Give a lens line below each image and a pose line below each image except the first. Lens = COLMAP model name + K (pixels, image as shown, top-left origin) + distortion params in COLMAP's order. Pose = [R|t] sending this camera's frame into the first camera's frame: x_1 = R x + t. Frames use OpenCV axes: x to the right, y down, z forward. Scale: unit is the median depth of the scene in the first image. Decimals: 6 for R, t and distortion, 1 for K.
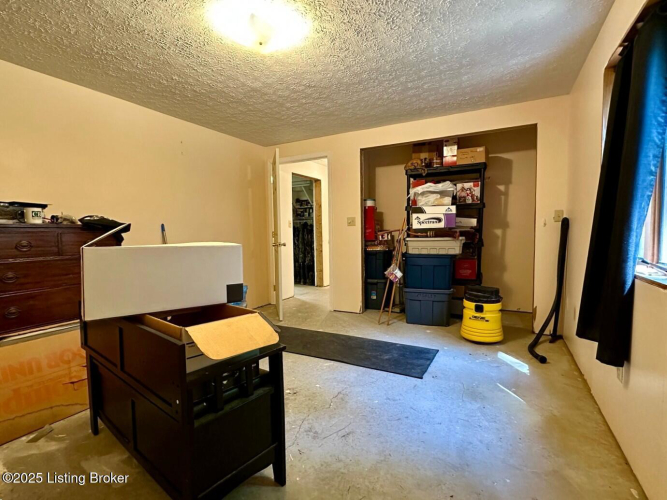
lens RADIAL K [[311.0, 0, 333.5], [0, 311.0, 250.0], [0, 0, 1]] dist [-0.000375, 0.000046]
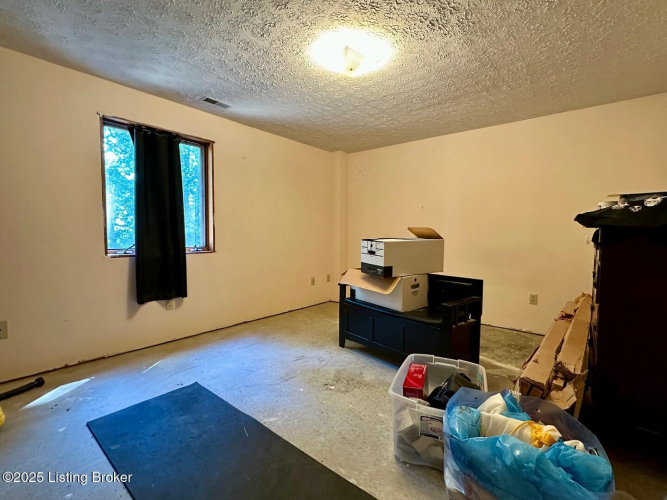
lens RADIAL K [[311.0, 0, 333.5], [0, 311.0, 250.0], [0, 0, 1]] dist [-0.000375, 0.000046]
pose [[-0.976611, -0.003037, 0.214994, -0.180443], [0.022315, 0.993069, 0.115395, -0.054022], [-0.213855, 0.117494, -0.969774, 0.948111]]
